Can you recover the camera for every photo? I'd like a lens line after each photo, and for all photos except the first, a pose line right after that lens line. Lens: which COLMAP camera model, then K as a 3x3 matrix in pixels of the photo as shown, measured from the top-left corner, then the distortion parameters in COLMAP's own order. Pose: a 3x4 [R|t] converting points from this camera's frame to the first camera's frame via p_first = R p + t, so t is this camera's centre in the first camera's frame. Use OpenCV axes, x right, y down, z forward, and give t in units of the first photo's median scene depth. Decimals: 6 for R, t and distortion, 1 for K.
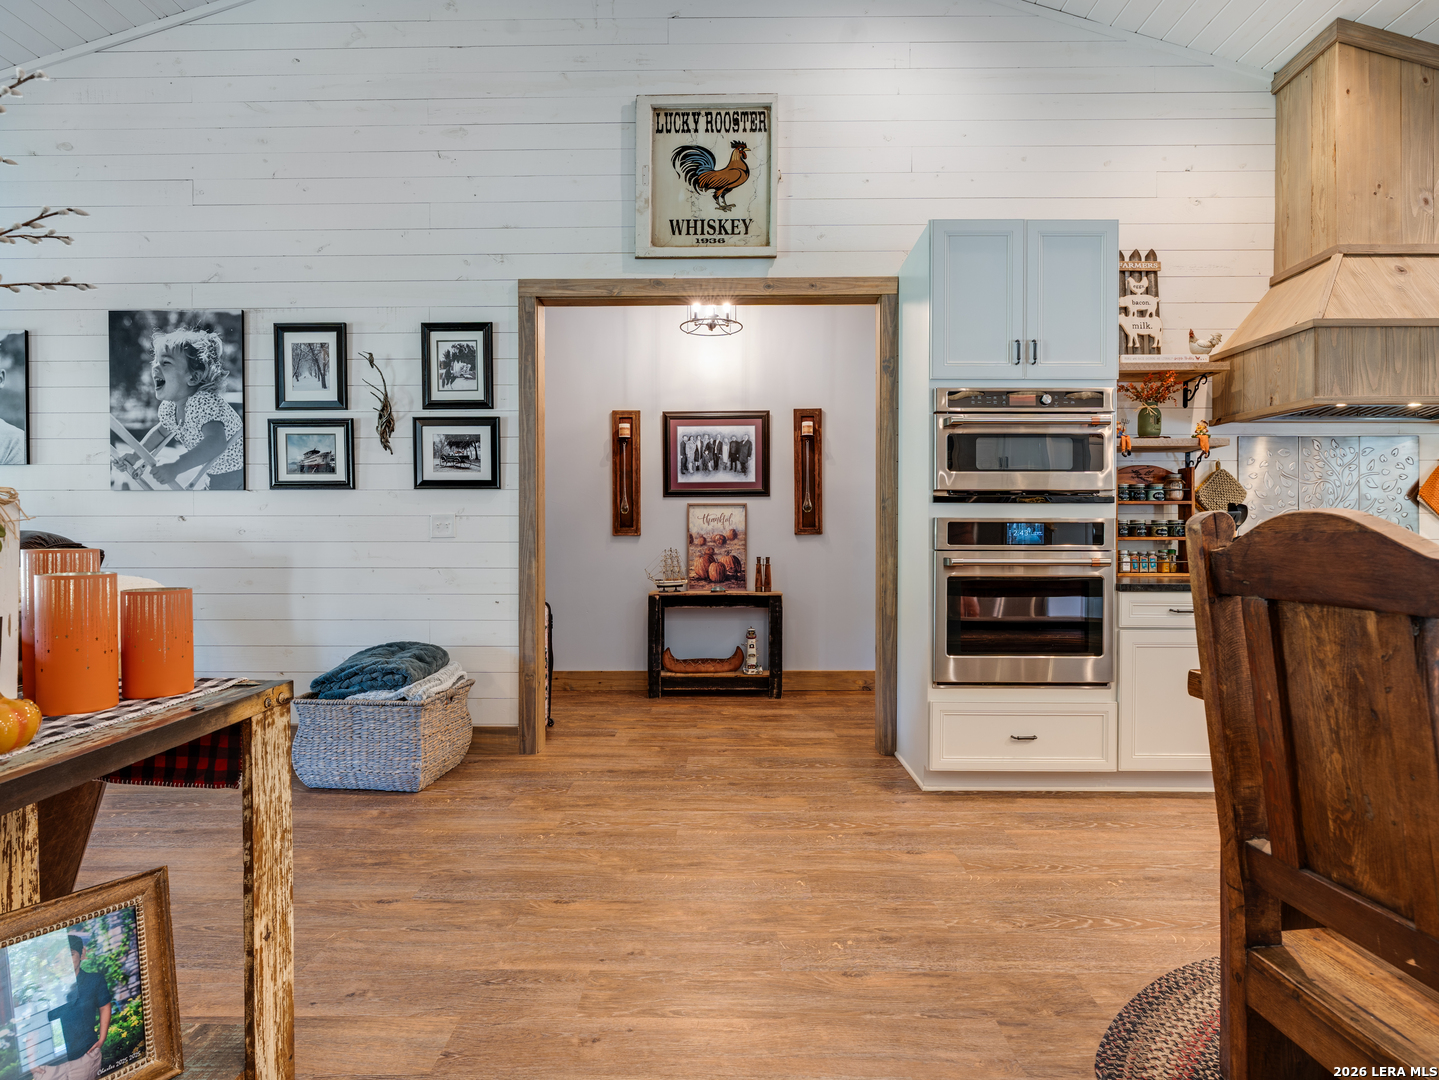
lens RADIAL K [[743.6, 0, 724.7], [0, 743.6, 555.0], [0, 0, 1]] dist [-0.006844, 0.000933]
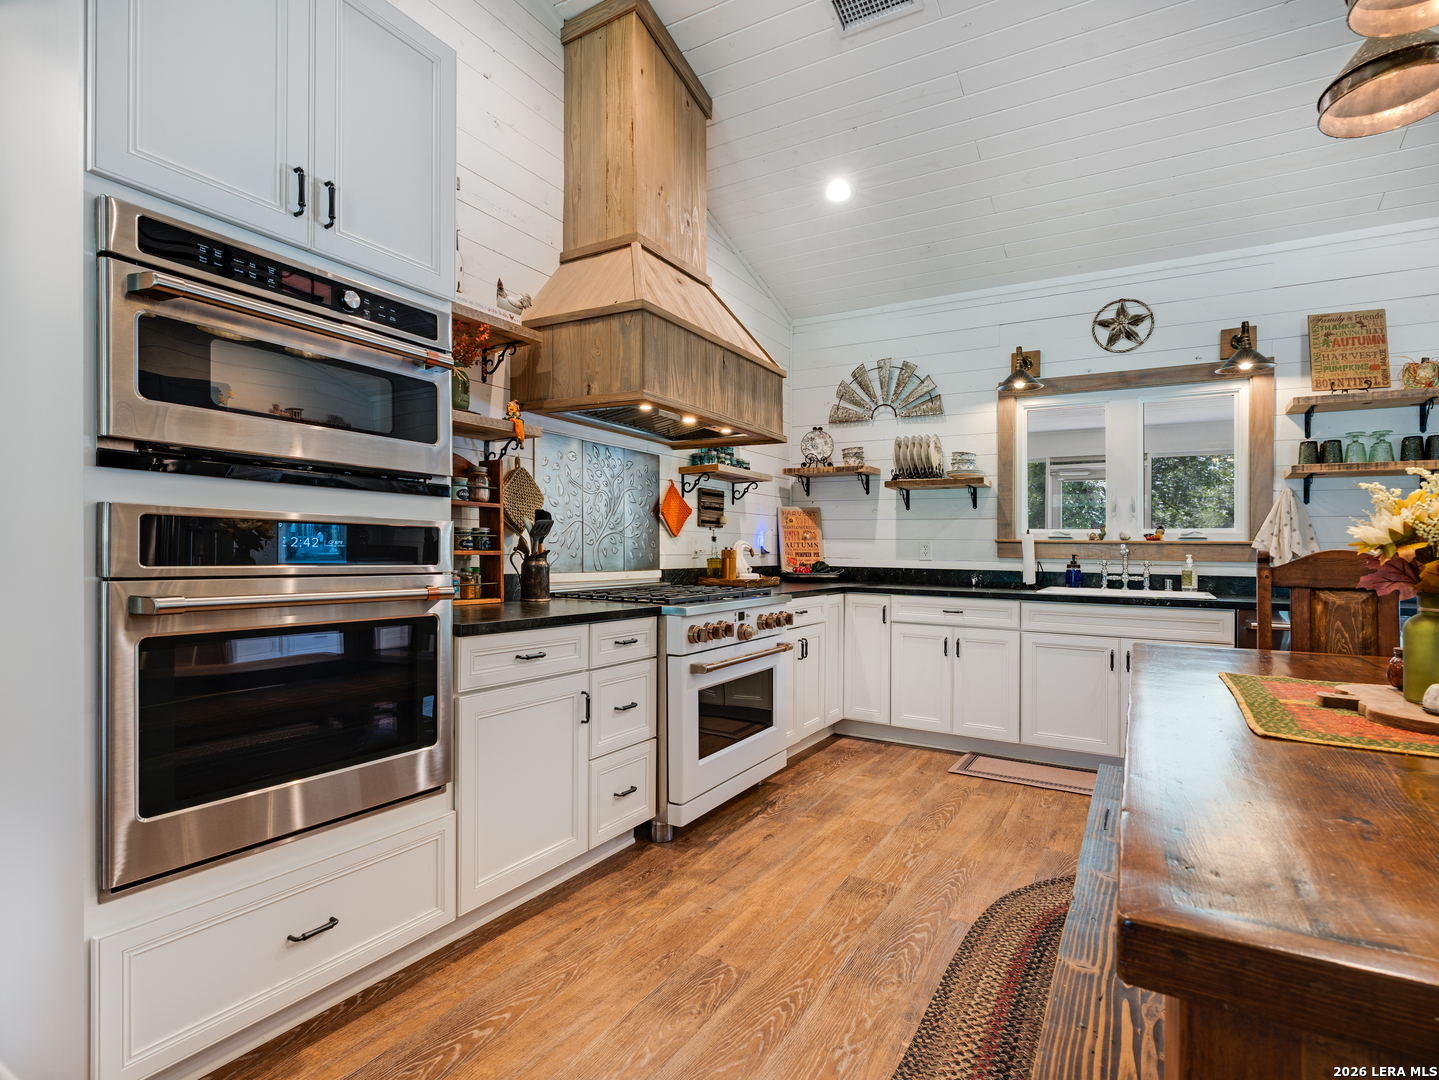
lens RADIAL K [[738.0, 0, 718.5], [0, 738.0, 559.0], [0, 0, 1]] dist [-0.002038, 0.000275]
pose [[0.500765, -0.001794, 0.865582, 0.089100], [0.007734, 0.999967, -0.002402, -0.013022], [-0.865549, 0.007897, 0.500762, 0.455245]]
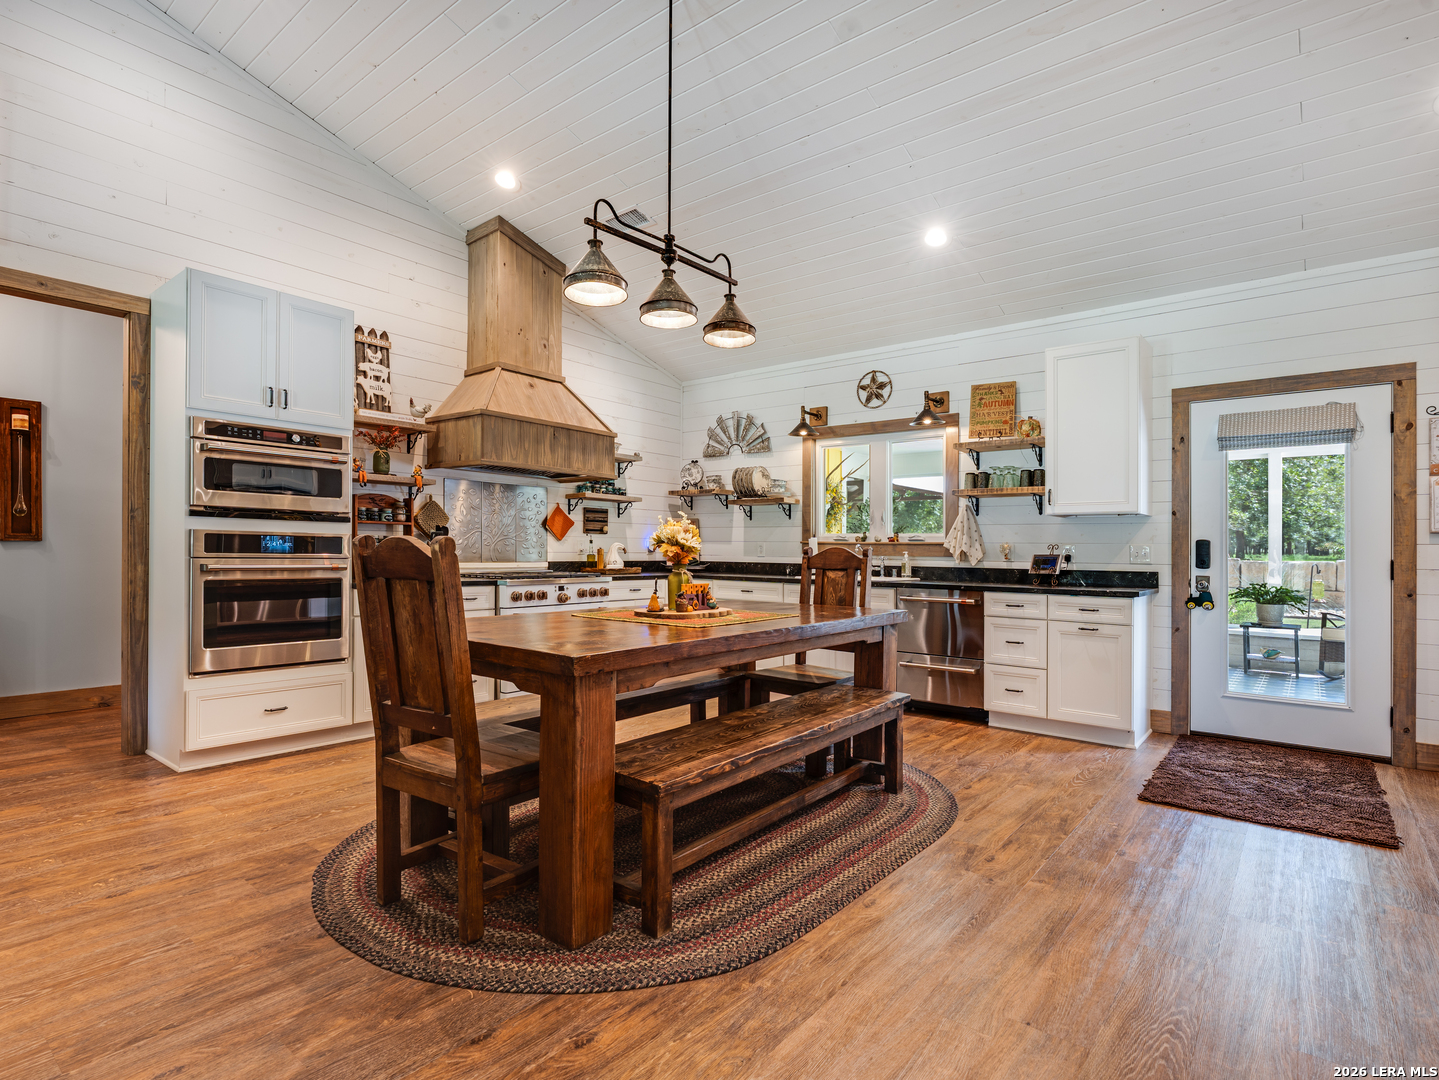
lens RADIAL K [[743.6, 0, 724.7], [0, 743.6, 555.0], [0, 0, 1]] dist [-0.006844, 0.000933]
pose [[0.617320, 0.005336, 0.786694, -0.099846], [0.006677, 0.999905, -0.012022, 0.008071], [-0.786684, 0.012674, 0.617226, -0.324641]]
